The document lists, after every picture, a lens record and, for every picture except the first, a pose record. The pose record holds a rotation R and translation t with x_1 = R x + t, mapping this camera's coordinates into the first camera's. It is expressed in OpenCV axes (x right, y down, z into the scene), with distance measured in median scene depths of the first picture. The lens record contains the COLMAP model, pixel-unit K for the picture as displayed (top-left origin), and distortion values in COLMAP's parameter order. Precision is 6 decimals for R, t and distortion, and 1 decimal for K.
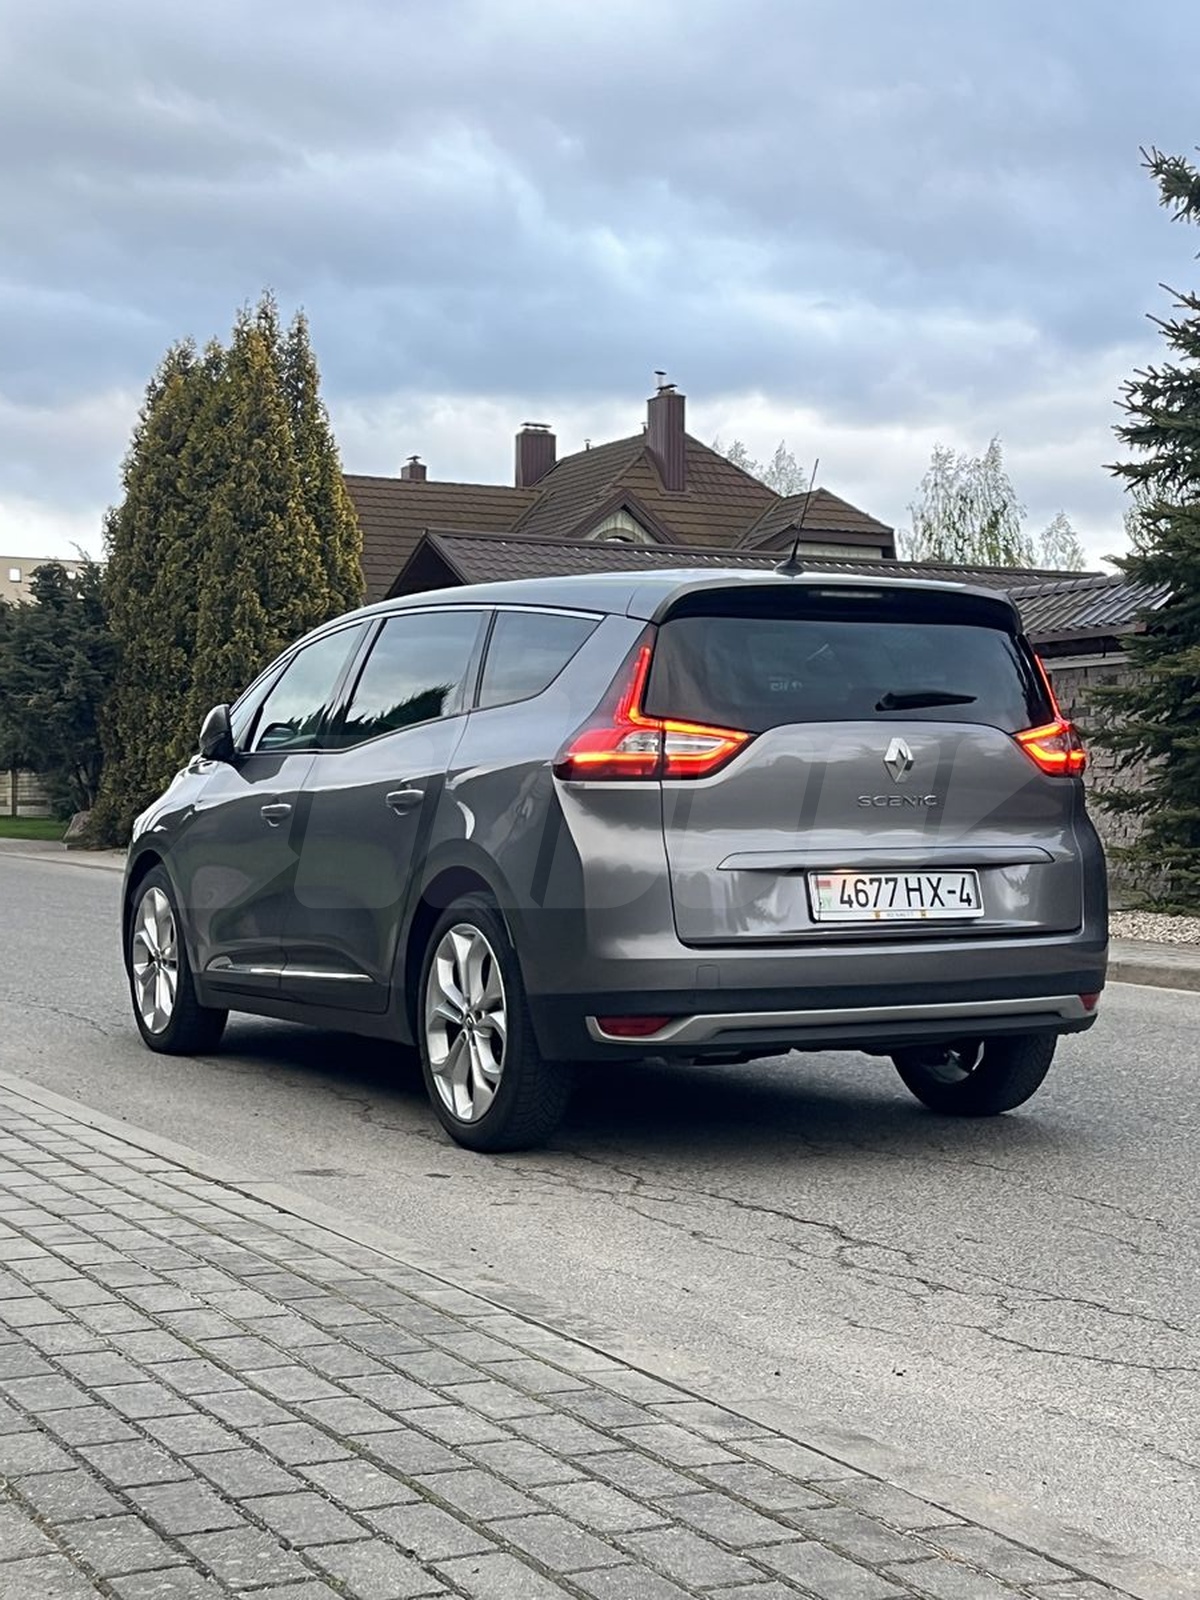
lens RADIAL K [[2495.1, 0, 597.9], [0, 2495.1, 800.3], [0, 0, 1]] dist [0.135834, 0.000000]
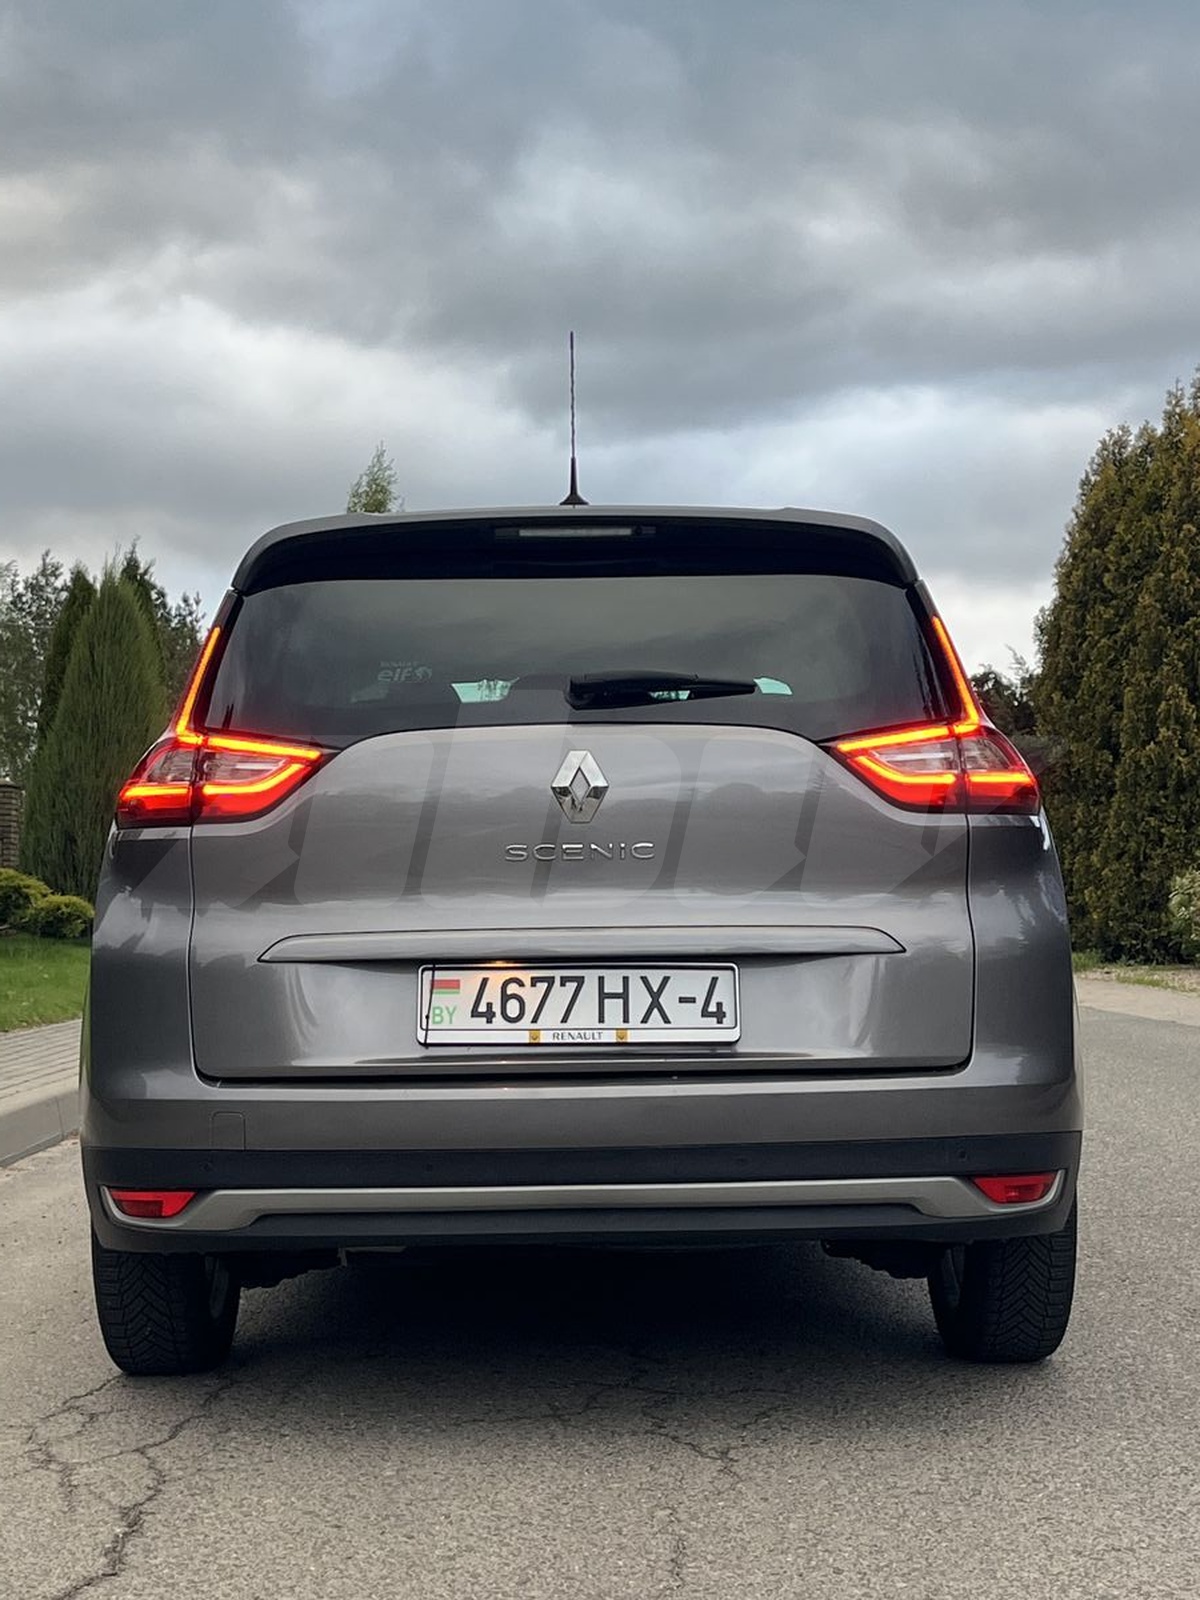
lens RADIAL K [[2454.9, 0, 603.5], [0, 2454.9, 807.6], [0, 0, 1]] dist [0.088236, 0.000000]
pose [[0.896341, -0.027865, -0.442489, 0.074043], [0.007485, 0.998832, -0.047736, 0.003459], [0.443303, 0.039476, 0.895502, 0.085928]]
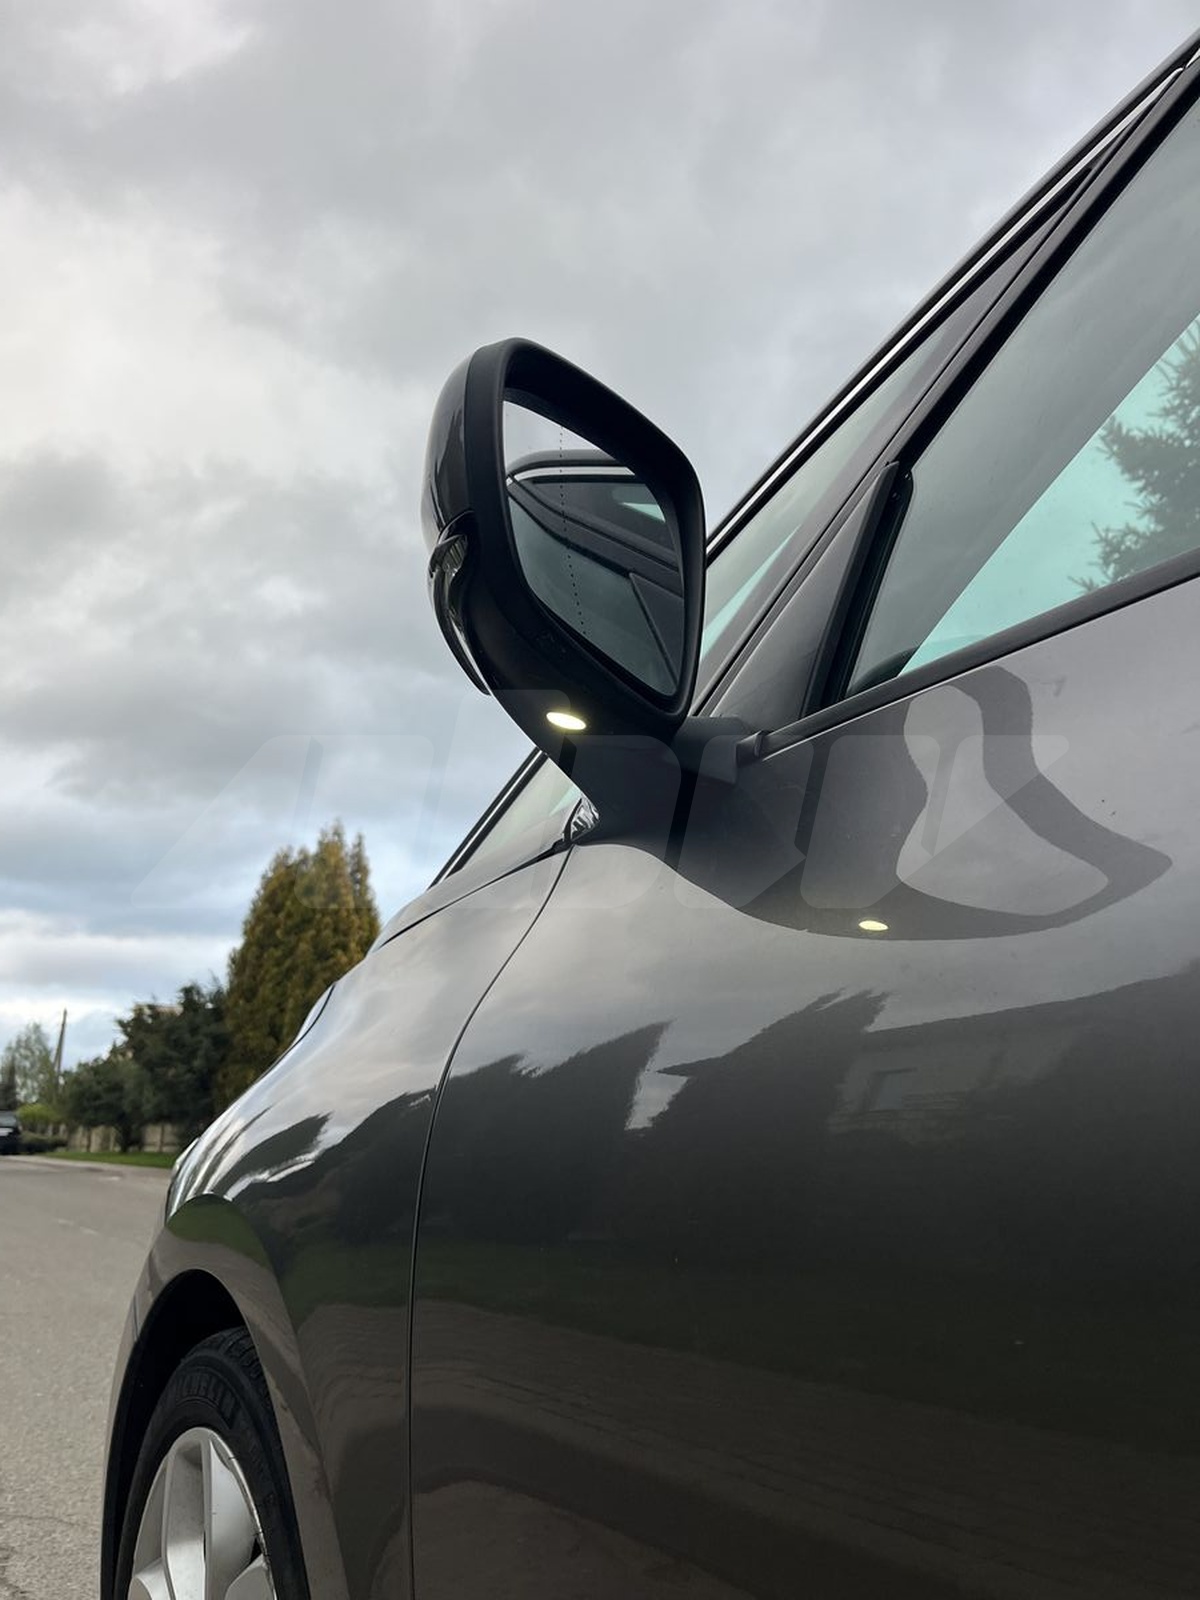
lens RADIAL K [[1208.0, 0, 592.5], [0, 1208.0, 812.2], [0, 0, 1]] dist [0.054717, -0.072577]
pose [[0.995743, 0.020591, 0.089847, -0.040208], [0.003668, 0.965107, -0.261830, 0.001875], [-0.092103, 0.261045, 0.960923, 0.229866]]
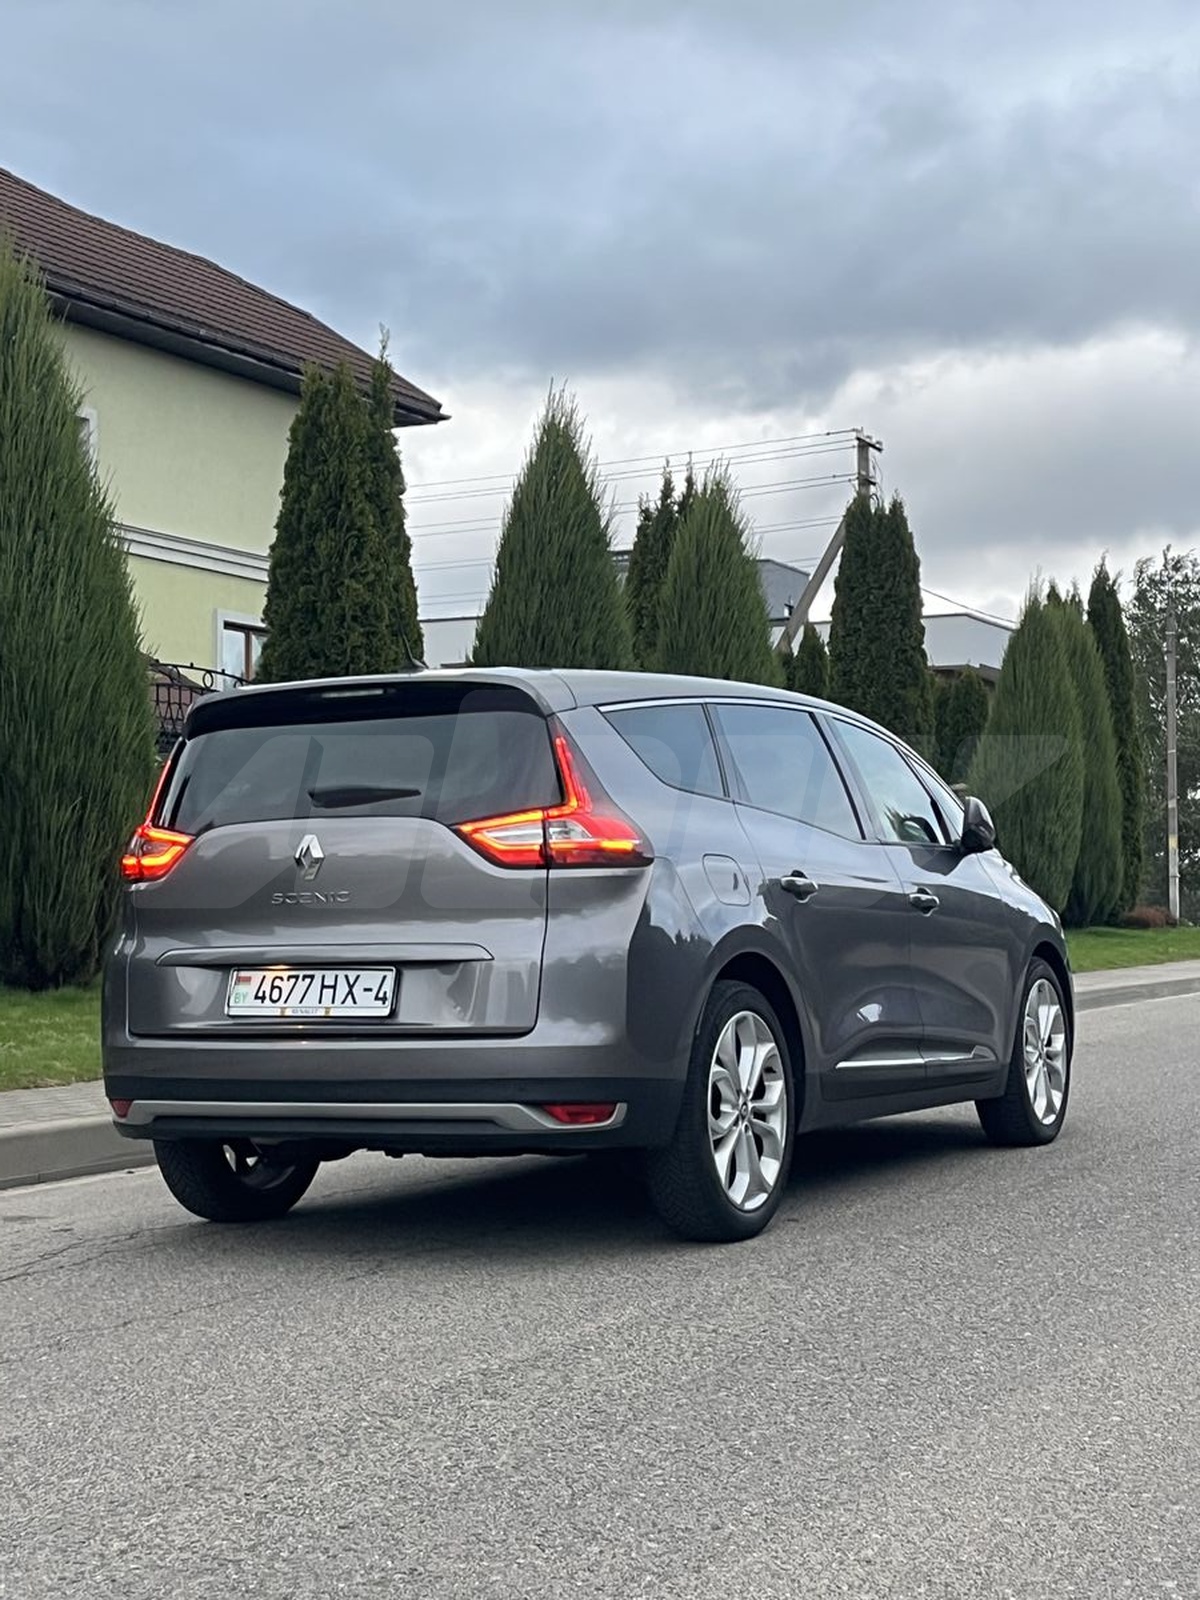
lens RADIAL K [[2454.9, 0, 606.9], [0, 2454.9, 796.2], [0, 0, 1]] dist [0.088236, 0.000000]
pose [[0.600099, -0.044134, -0.798707, 0.184434], [0.017631, 0.998964, -0.041953, 0.000552], [0.799731, 0.011094, 0.600255, 0.094211]]
